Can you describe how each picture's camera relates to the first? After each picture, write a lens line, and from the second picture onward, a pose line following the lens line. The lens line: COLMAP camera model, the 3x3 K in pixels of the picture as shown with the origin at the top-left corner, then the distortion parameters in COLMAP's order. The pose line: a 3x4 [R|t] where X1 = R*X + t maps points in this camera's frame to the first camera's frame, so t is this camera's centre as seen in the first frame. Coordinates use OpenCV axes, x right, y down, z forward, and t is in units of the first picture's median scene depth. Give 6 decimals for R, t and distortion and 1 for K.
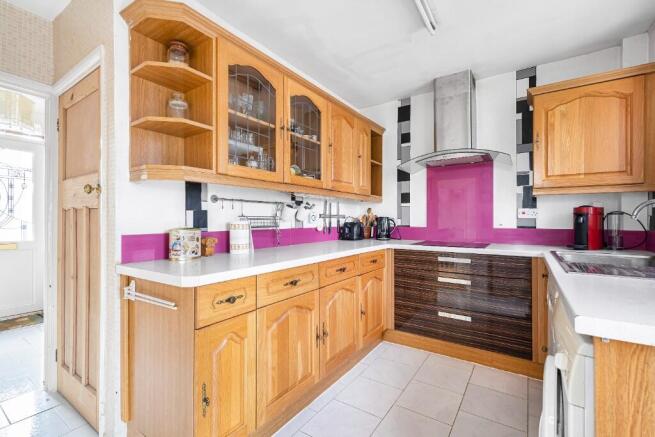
lens RADIAL K [[294.4, 0, 327.5], [0, 294.4, 218.5], [0, 0, 1]] dist [0.000210, 0.000053]
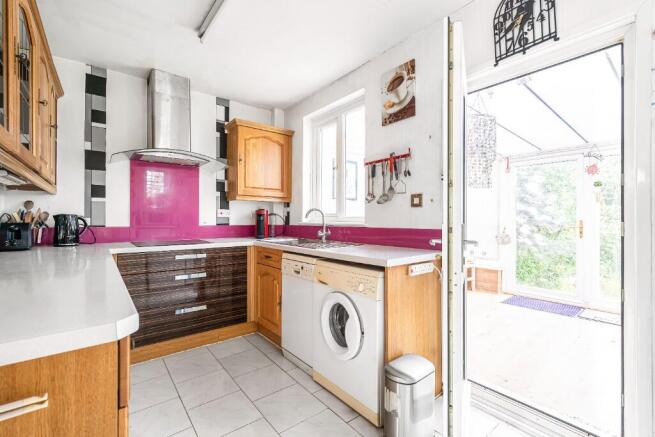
lens RADIAL K [[294.4, 0, 327.5], [0, 294.4, 218.5], [0, 0, 1]] dist [0.000210, 0.000053]
pose [[0.277576, -0.002855, 0.960699, -0.415501], [-0.007345, 0.999960, 0.005094, -0.005079], [-0.960676, -0.008470, 0.277544, 0.215393]]
